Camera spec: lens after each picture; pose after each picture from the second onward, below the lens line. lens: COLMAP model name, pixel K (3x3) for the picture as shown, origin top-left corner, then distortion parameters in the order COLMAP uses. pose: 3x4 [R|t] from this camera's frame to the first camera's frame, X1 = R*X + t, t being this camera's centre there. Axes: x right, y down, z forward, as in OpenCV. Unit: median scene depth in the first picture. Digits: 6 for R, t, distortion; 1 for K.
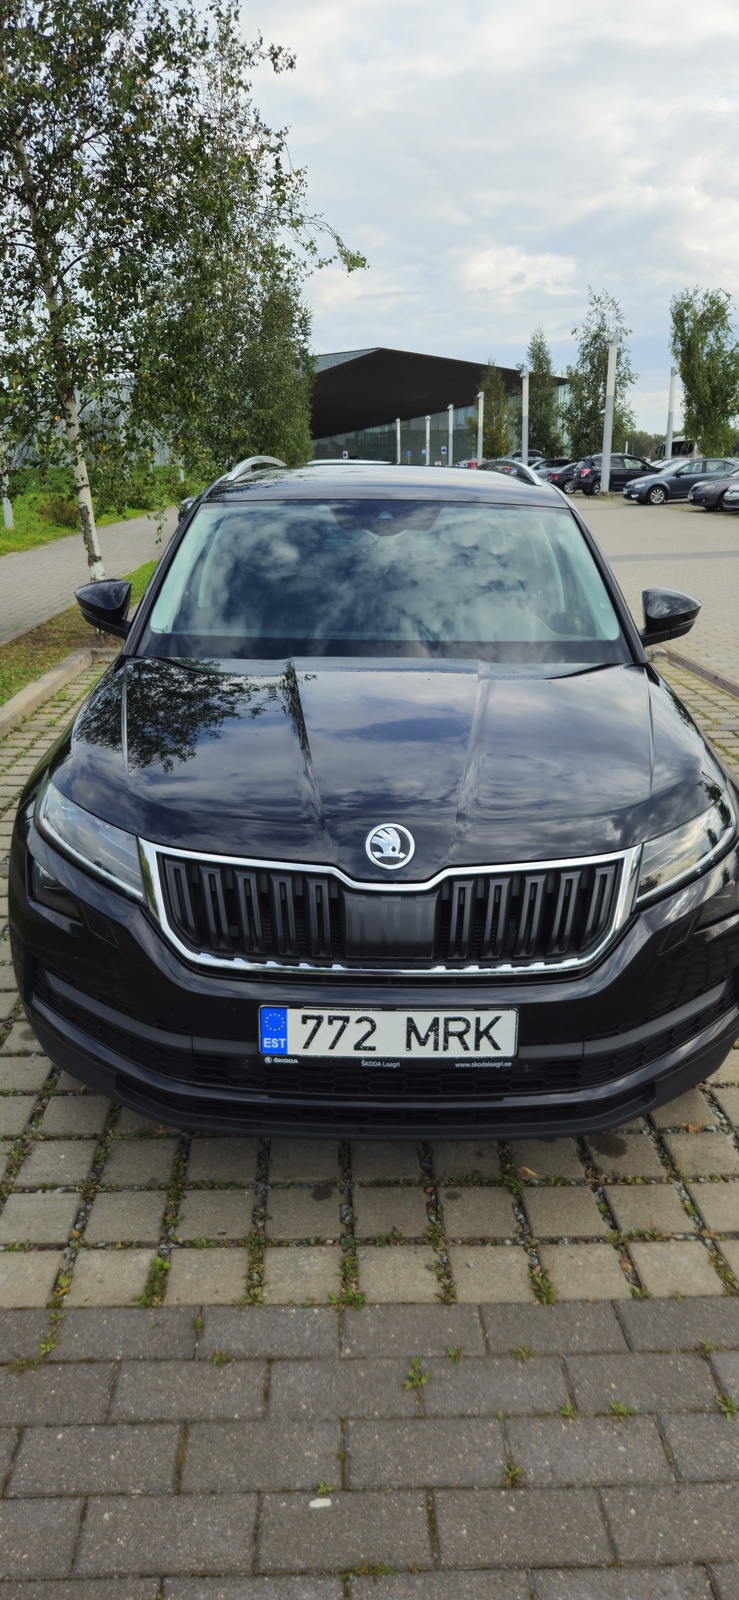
lens RADIAL K [[1009.9, 0, 369.5], [0, 1009.9, 800.0], [0, 0, 1]] dist [0.000052, -0.000595]
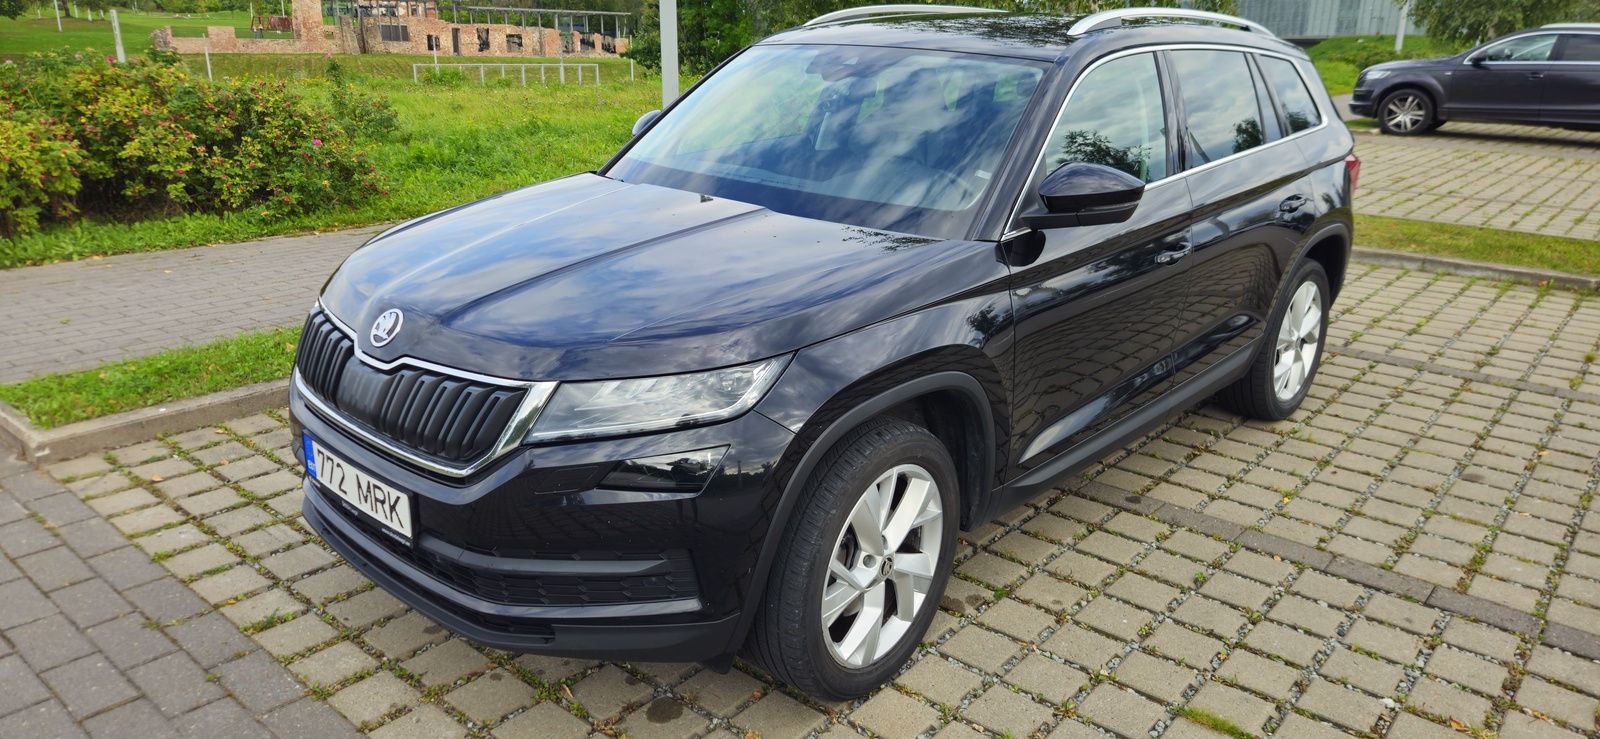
lens RADIAL K [[1009.9, 0, 800.0], [0, 1009.9, 369.5], [0, 0, 1]] dist [0.000052, -0.000595]
pose [[0.739082, 0.204217, -0.641914, 1.079591], [-0.194949, 0.977004, 0.086363, -0.095533], [0.644789, 0.061311, 0.761897, 0.420183]]
